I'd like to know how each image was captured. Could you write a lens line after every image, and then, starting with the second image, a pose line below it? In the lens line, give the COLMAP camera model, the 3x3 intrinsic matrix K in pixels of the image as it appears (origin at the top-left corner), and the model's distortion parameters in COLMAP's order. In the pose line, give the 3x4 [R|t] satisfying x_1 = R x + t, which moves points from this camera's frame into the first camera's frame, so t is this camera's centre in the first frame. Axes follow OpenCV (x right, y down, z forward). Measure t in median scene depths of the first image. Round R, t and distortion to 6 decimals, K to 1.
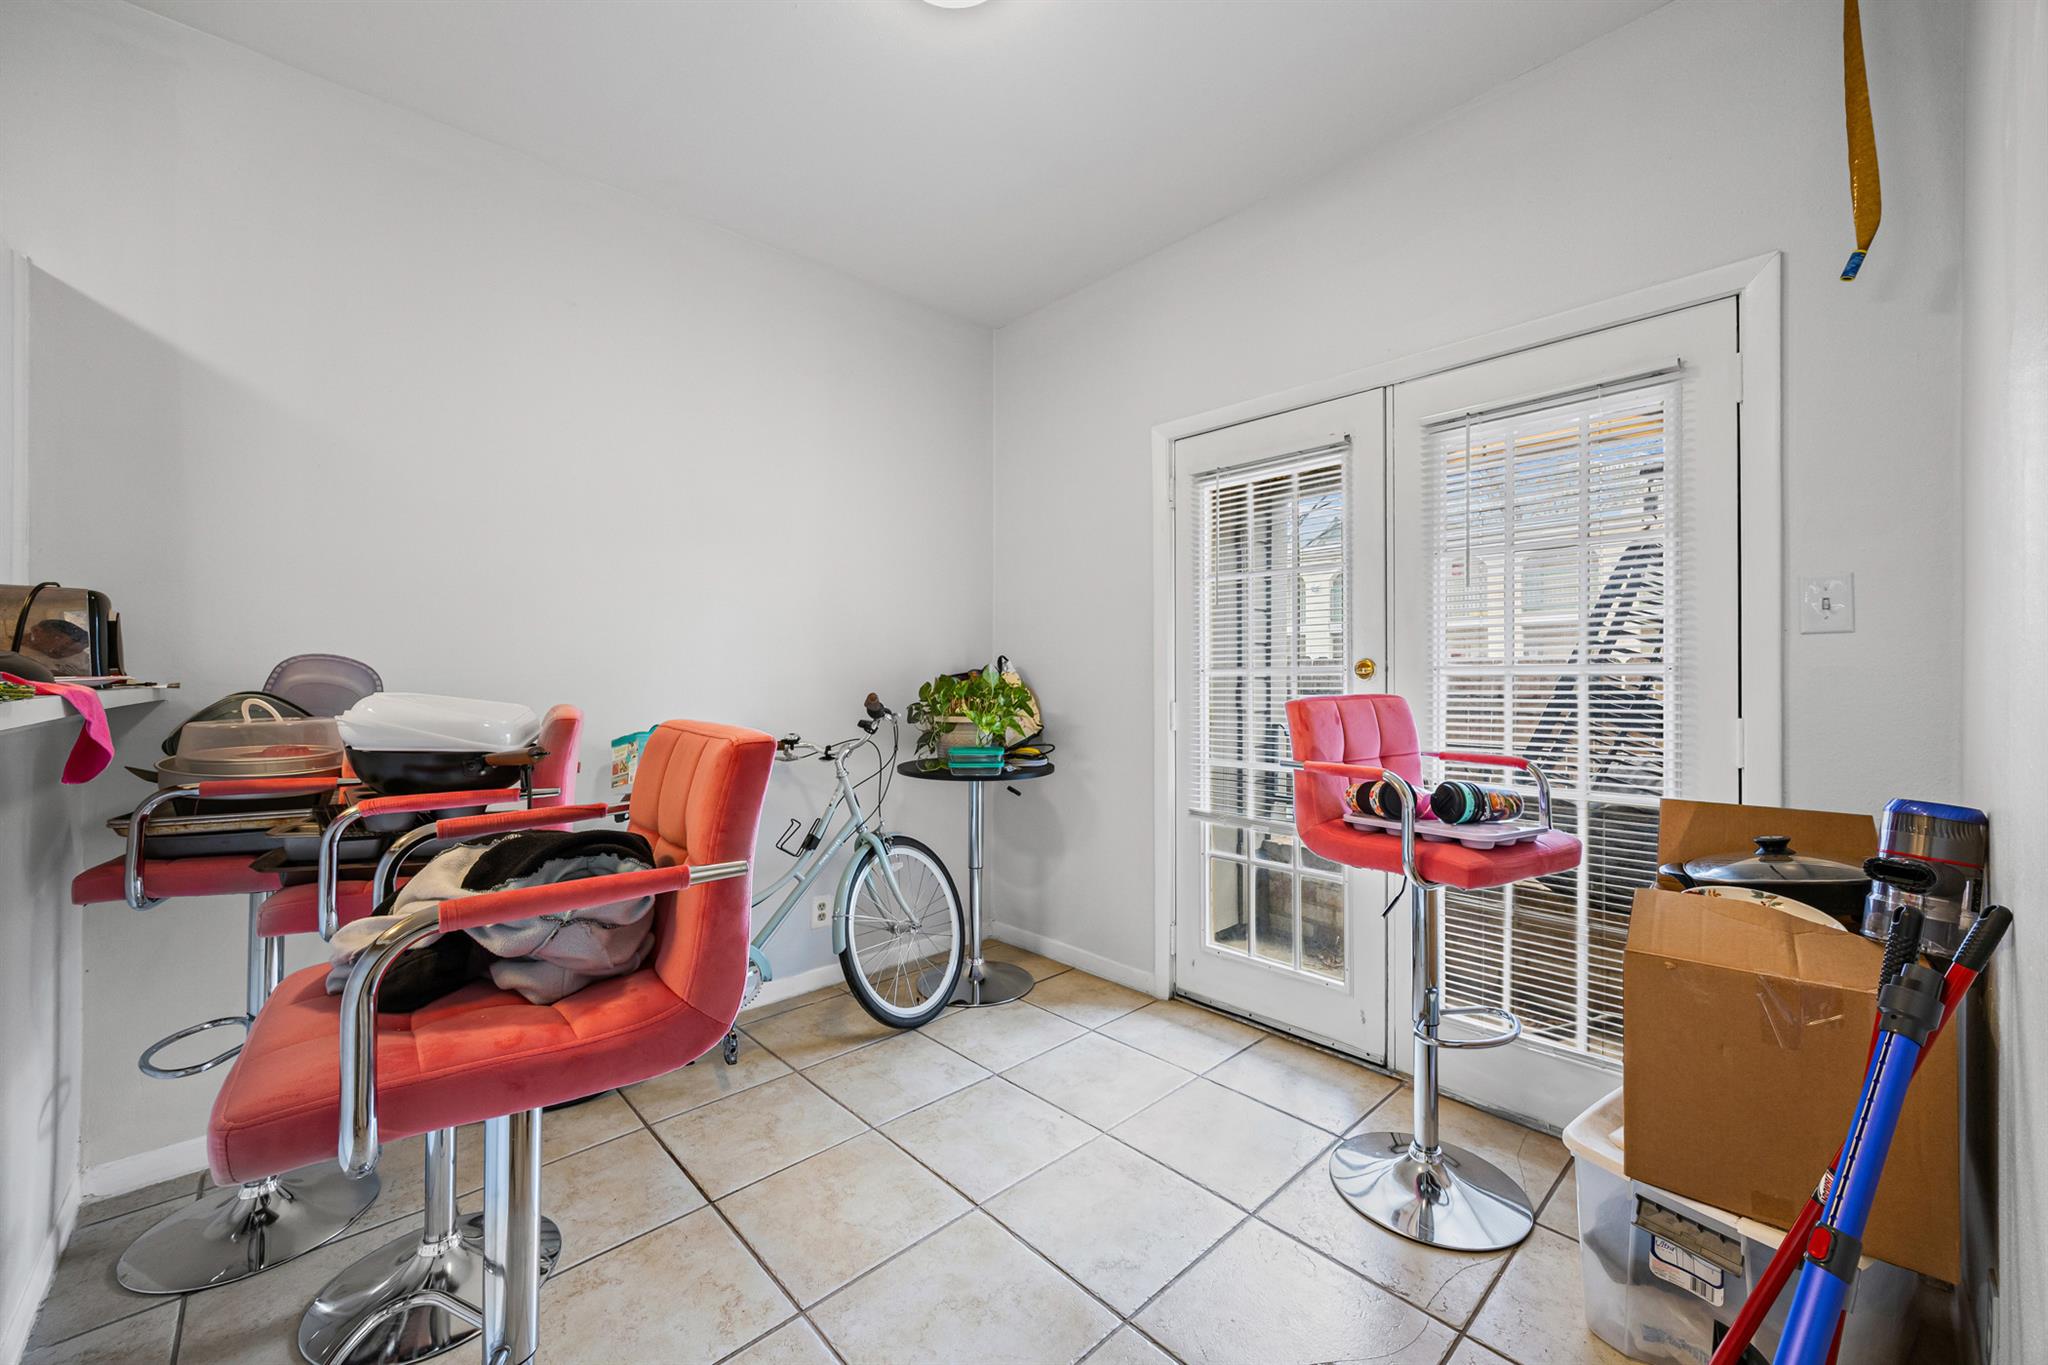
lens RADIAL K [[794.9, 0, 1033.1], [0, 794.9, 676.3], [0, 0, 1]] dist [-0.001539, -0.000088]
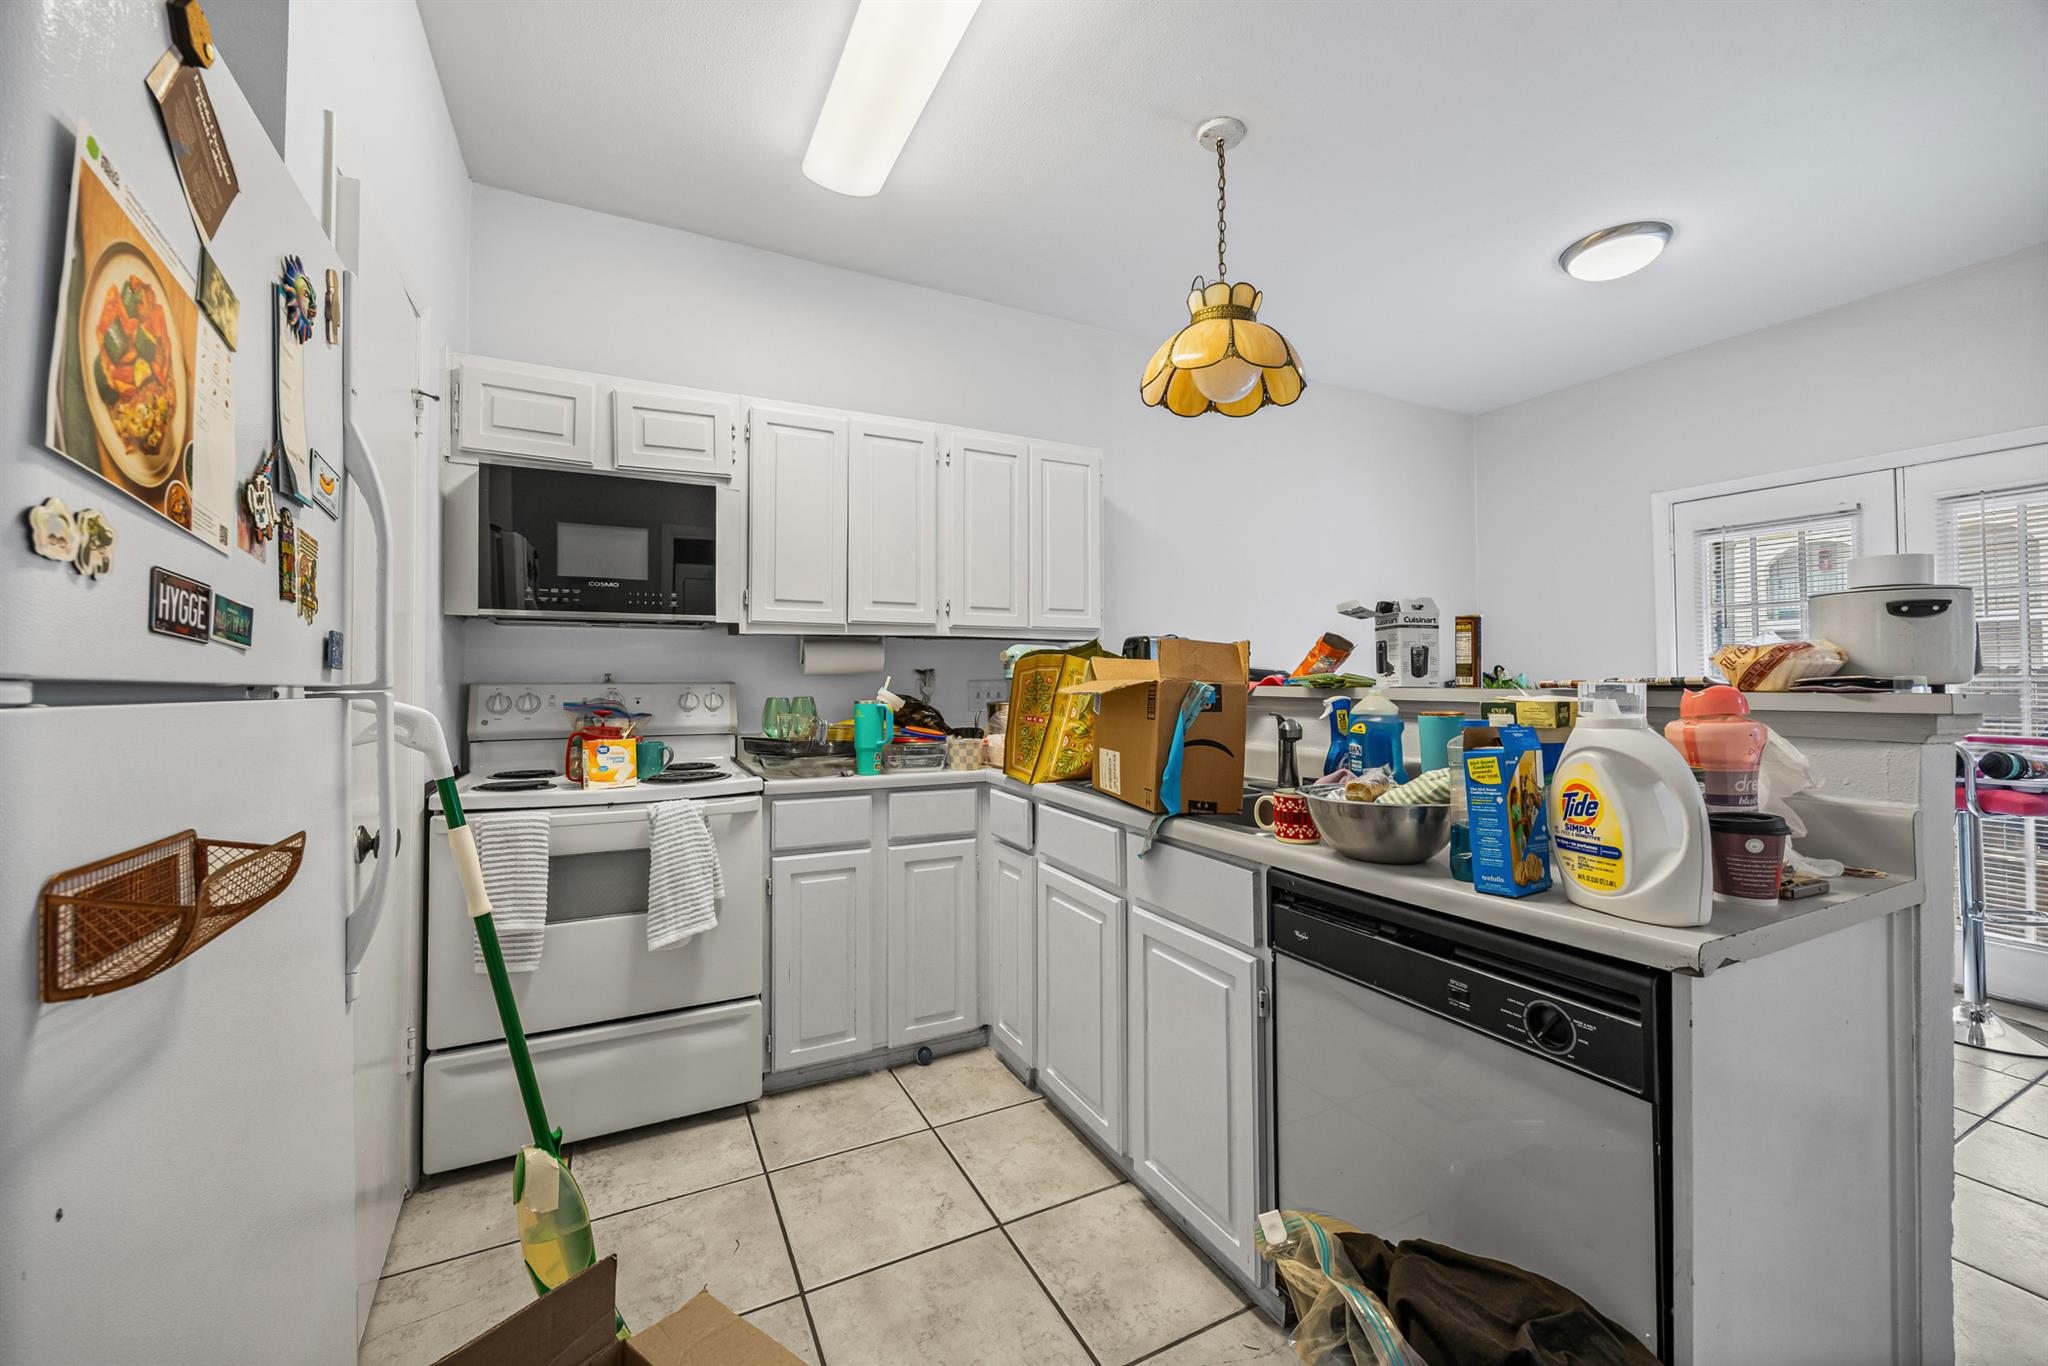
lens RADIAL K [[794.9, 0, 1022.8], [0, 794.9, 676.4], [0, 0, 1]] dist [-0.001539, -0.000088]
pose [[0.964442, 0.000996, -0.264294, -0.666239], [0.000131, 0.999991, 0.004245, -0.015524], [0.264296, -0.004129, 0.964433, -0.734975]]
